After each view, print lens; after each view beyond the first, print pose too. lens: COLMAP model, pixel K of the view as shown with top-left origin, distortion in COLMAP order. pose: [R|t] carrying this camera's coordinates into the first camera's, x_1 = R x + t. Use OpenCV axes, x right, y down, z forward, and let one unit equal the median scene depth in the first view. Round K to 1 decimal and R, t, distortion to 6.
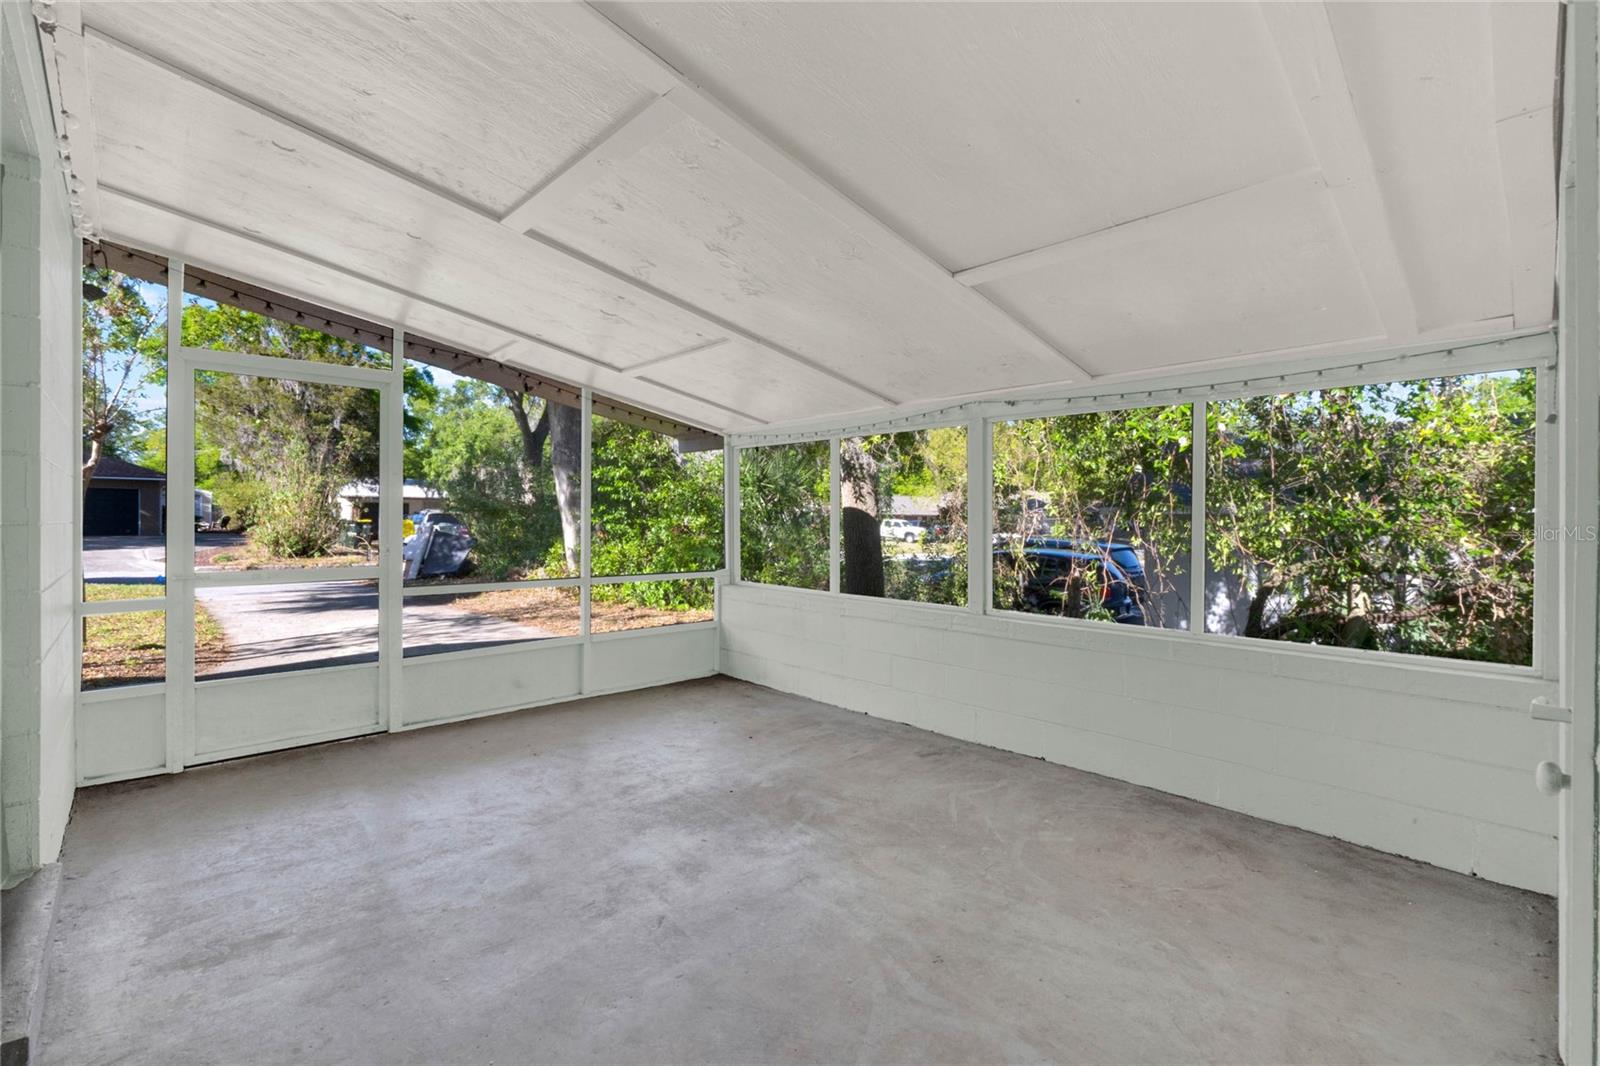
lens RADIAL K [[710.1, 0, 800.1], [0, 710.1, 518.7], [0, 0, 1]] dist [0.000064, 0.000068]
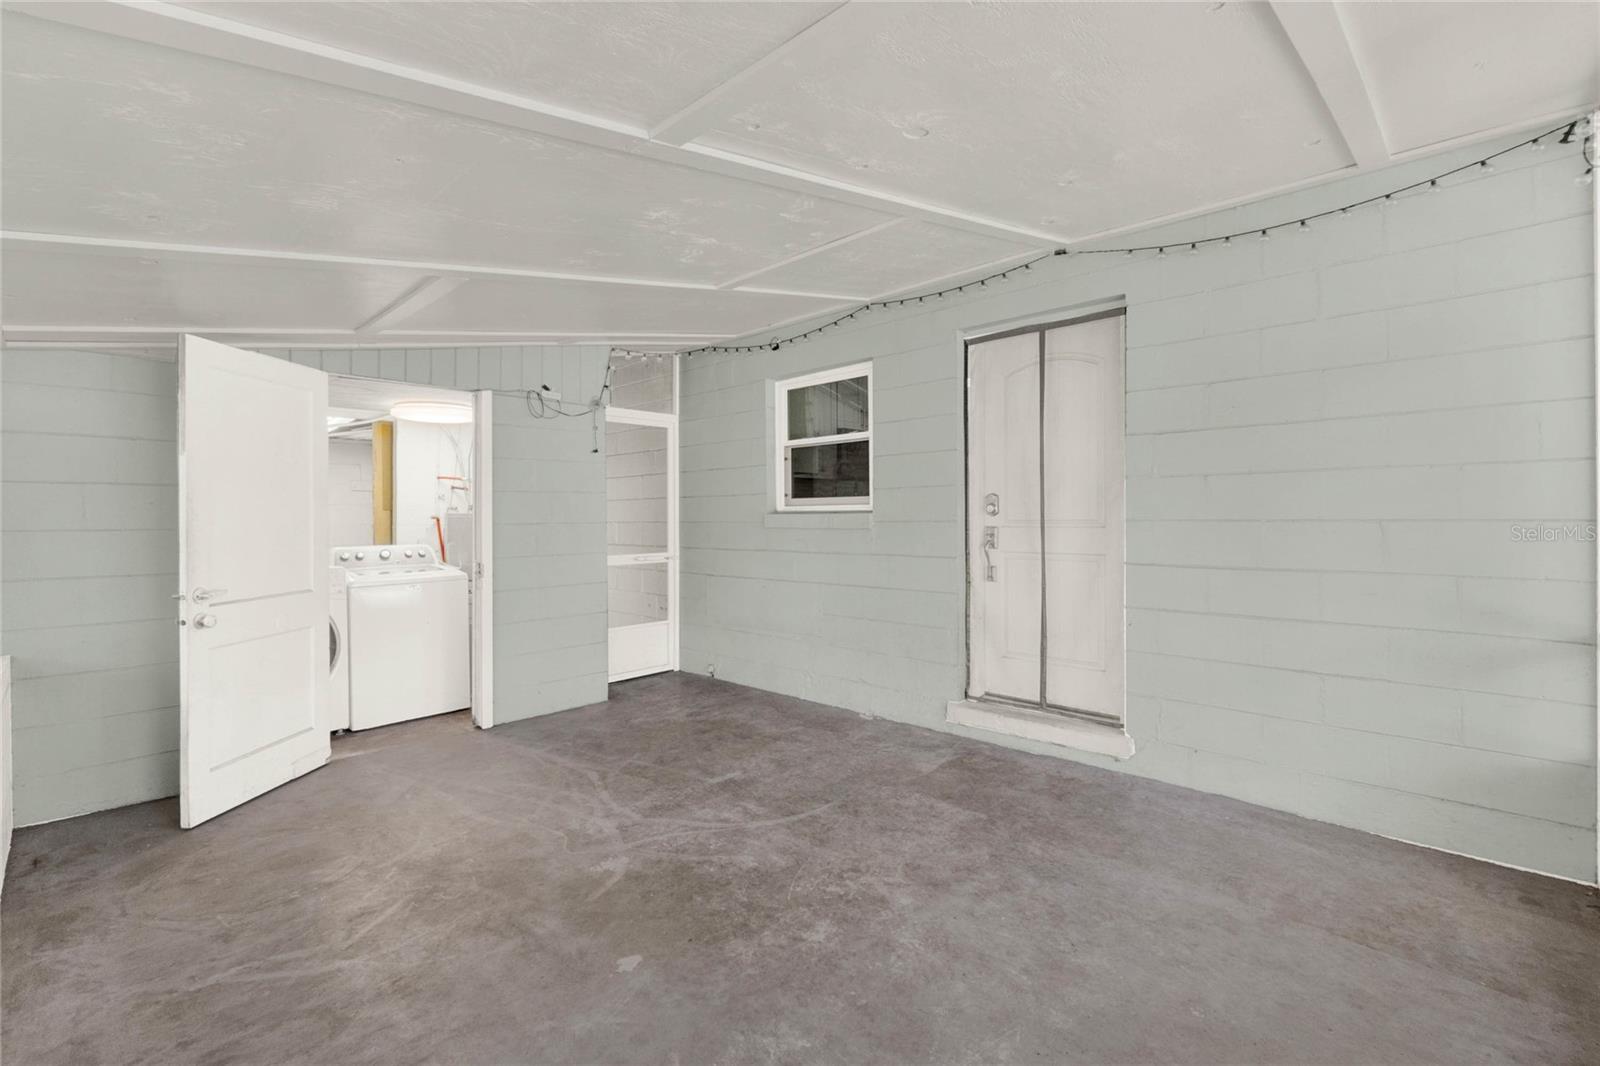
lens RADIAL K [[710.1, 0, 800.1], [0, 710.1, 518.7], [0, 0, 1]] dist [0.000064, 0.000068]
pose [[-0.998859, 0.002139, -0.047707, -0.190819], [0.002044, 0.999996, 0.002026, -0.000552], [0.047711, 0.001926, -0.998859, 1.886706]]
